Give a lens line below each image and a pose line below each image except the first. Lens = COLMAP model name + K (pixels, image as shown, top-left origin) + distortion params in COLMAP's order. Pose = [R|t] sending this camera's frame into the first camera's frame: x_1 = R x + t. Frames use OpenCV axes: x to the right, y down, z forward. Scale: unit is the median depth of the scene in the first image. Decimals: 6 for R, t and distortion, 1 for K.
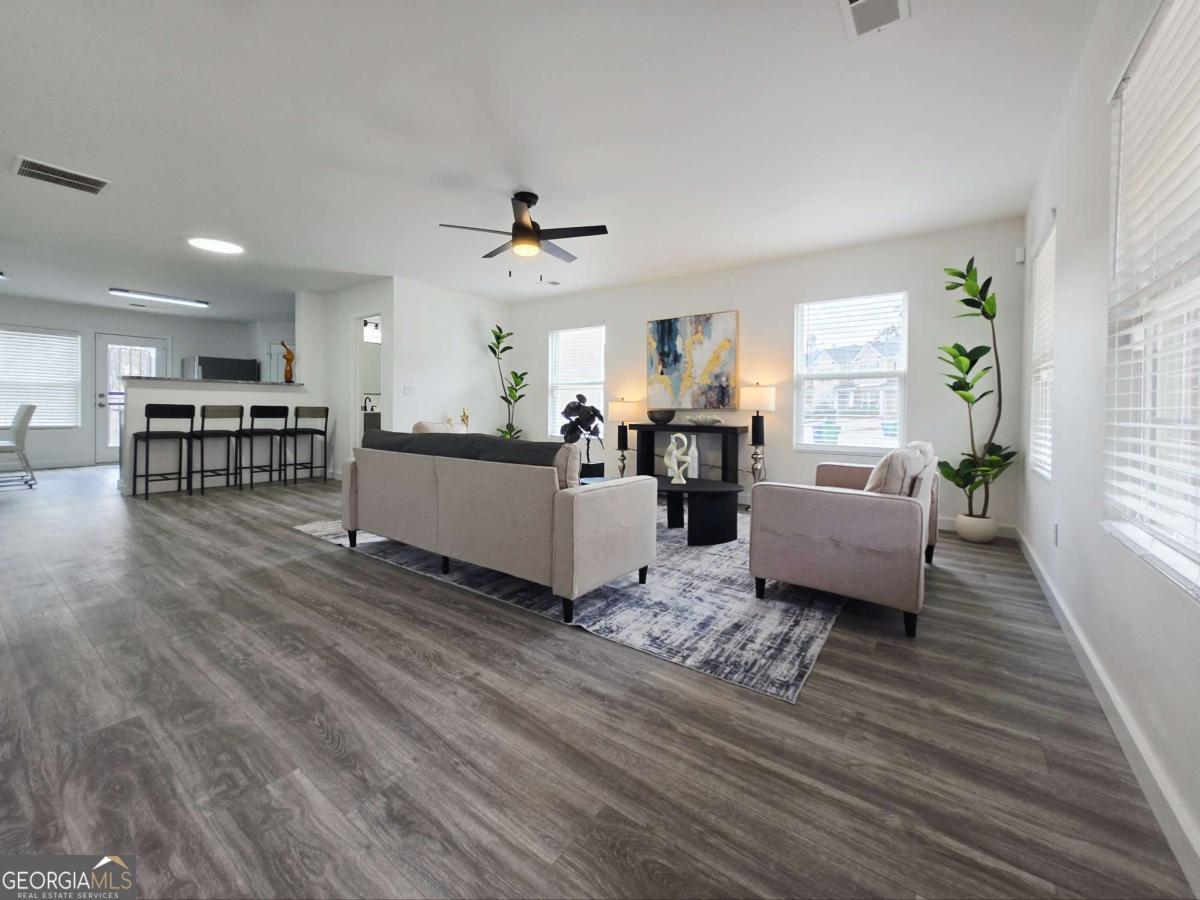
lens RADIAL K [[480.6, 0, 599.4], [0, 480.6, 416.6], [0, 0, 1]] dist [0.001349, -0.000217]
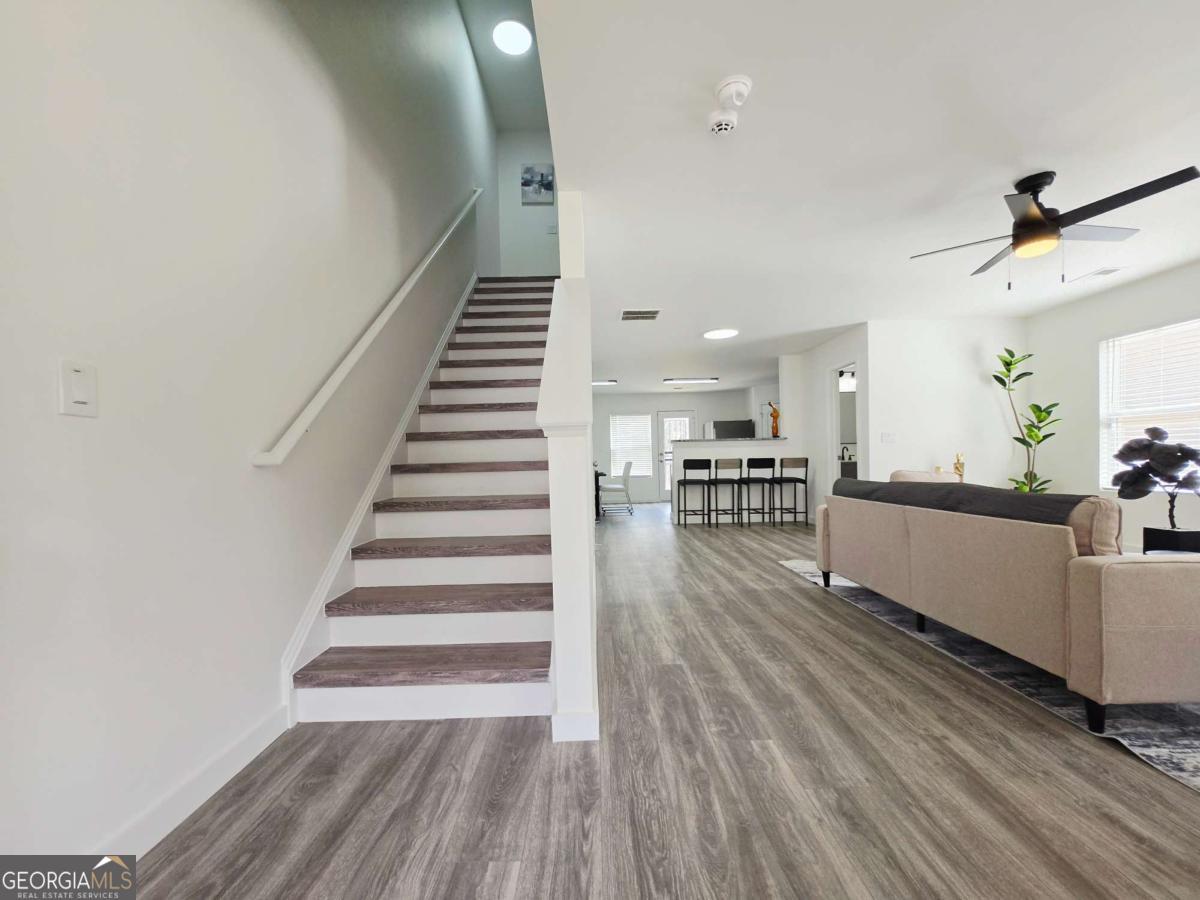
lens RADIAL K [[486.7, 0, 600.0], [0, 486.7, 450.0], [0, 0, 1]] dist [0.000101, 0.000031]
pose [[0.598120, -0.042834, -0.800261, 0.089792], [0.016065, 0.999011, -0.041466, 0.002609], [0.801245, 0.011946, 0.598217, -0.080807]]
